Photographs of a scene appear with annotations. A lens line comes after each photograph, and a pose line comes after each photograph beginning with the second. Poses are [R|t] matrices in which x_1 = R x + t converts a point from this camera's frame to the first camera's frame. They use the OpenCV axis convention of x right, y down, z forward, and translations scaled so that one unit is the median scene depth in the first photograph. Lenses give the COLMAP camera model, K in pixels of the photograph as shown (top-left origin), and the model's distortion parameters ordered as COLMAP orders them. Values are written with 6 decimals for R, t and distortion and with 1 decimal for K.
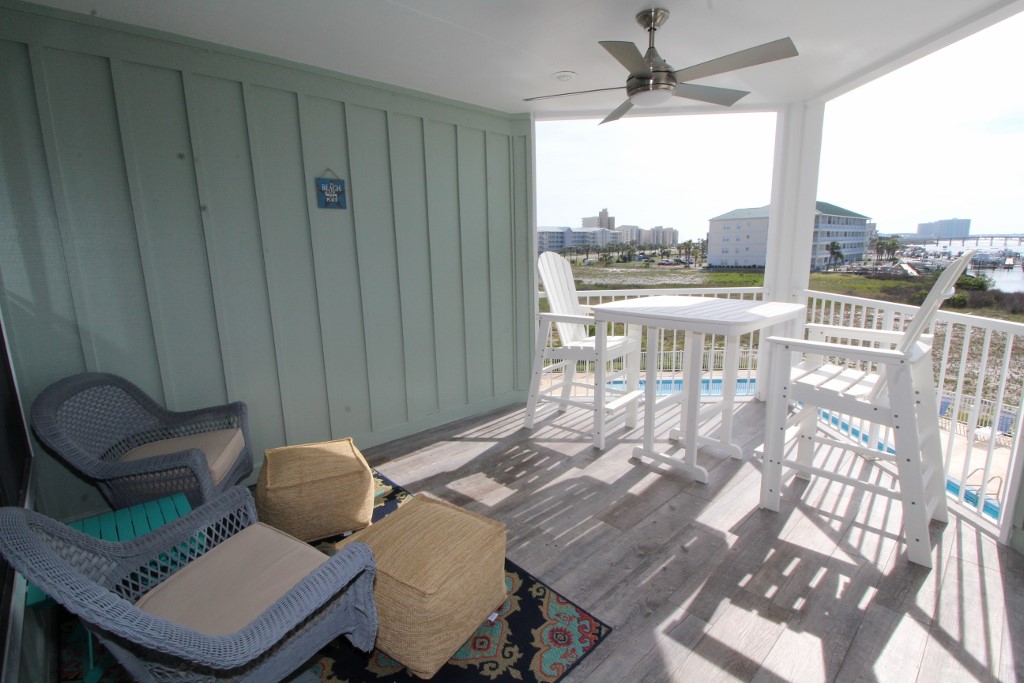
lens RADIAL K [[466.2, 0, 505.7], [0, 466.2, 339.2], [0, 0, 1]] dist [-0.028010, -0.001341]
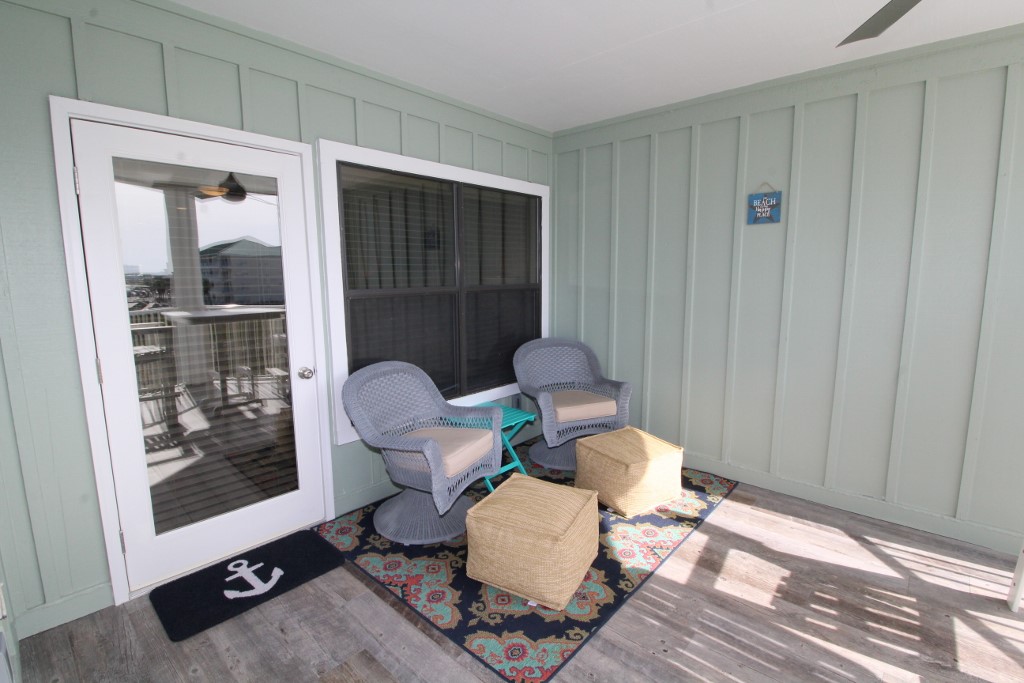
lens RADIAL K [[466.2, 0, 502.9], [0, 466.2, 341.3], [0, 0, 1]] dist [-0.028010, -0.001341]
pose [[0.089661, 0.161739, -0.982752, 0.559751], [-0.183345, 0.972543, 0.143332, -0.086830], [0.978951, 0.167331, 0.116854, 0.416206]]
